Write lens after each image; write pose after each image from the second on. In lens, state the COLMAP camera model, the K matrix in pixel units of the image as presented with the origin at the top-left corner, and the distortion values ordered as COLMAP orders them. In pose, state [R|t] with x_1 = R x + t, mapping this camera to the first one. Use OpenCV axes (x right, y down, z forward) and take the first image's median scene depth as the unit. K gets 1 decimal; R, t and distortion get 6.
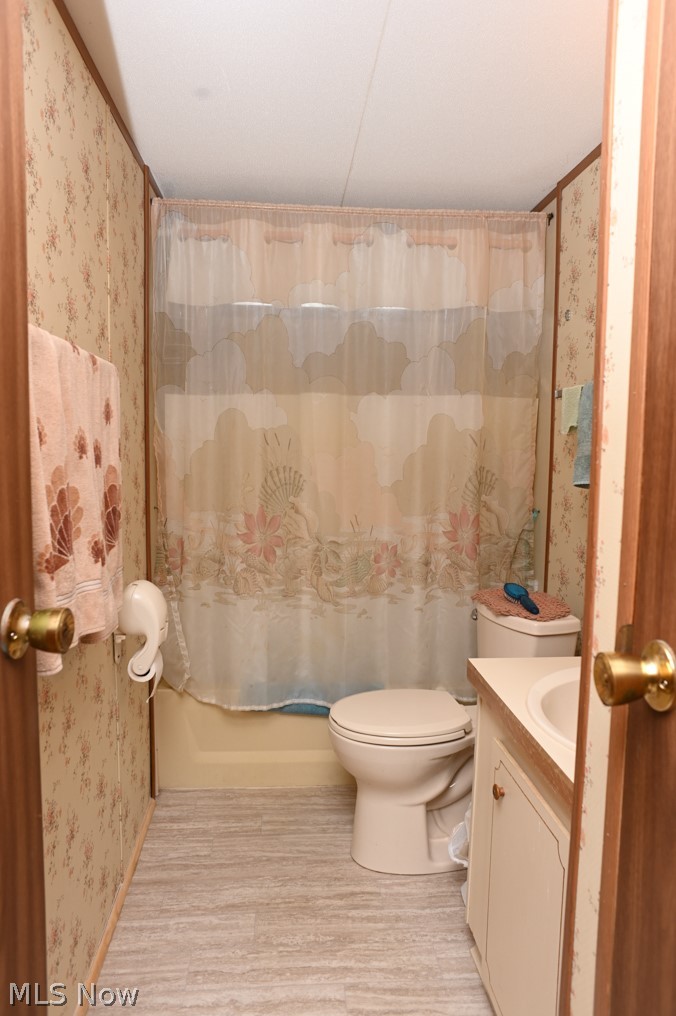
lens RADIAL K [[680.5, 0, 338.0], [0, 680.5, 508.0], [0, 0, 1]] dist [-0.090753, 0.064333]
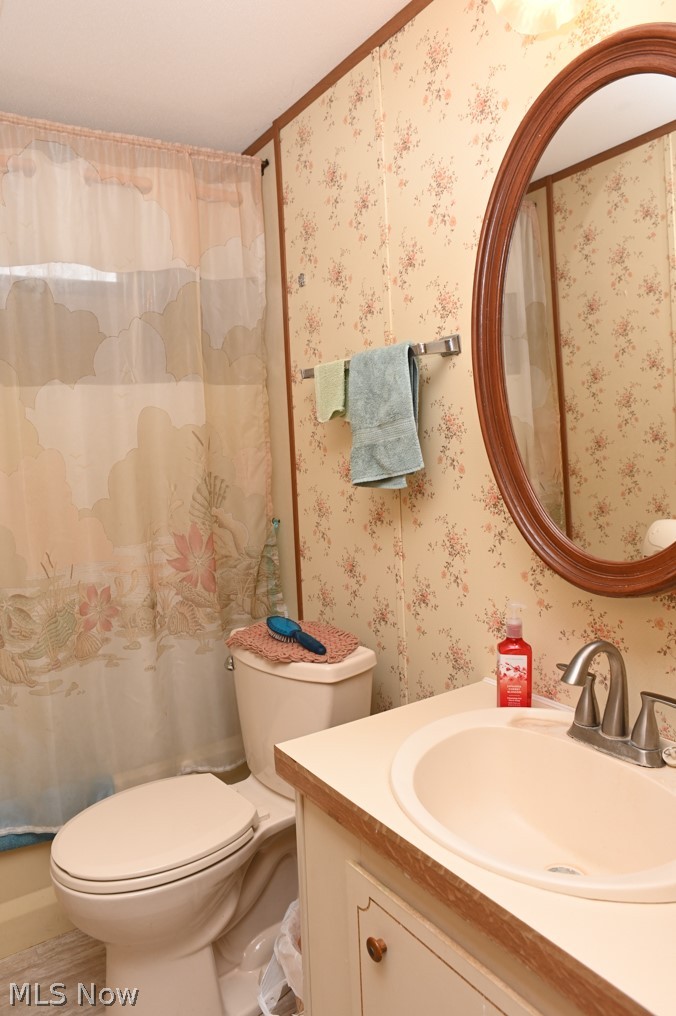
lens RADIAL K [[694.8, 0, 341.7], [0, 694.8, 506.7], [0, 0, 1]] dist [-0.094727, 0.084860]
pose [[0.875256, -0.096025, 0.474031, -0.038199], [0.104110, 0.994523, 0.009231, -0.012781], [-0.472322, 0.041272, 0.880460, 0.225327]]
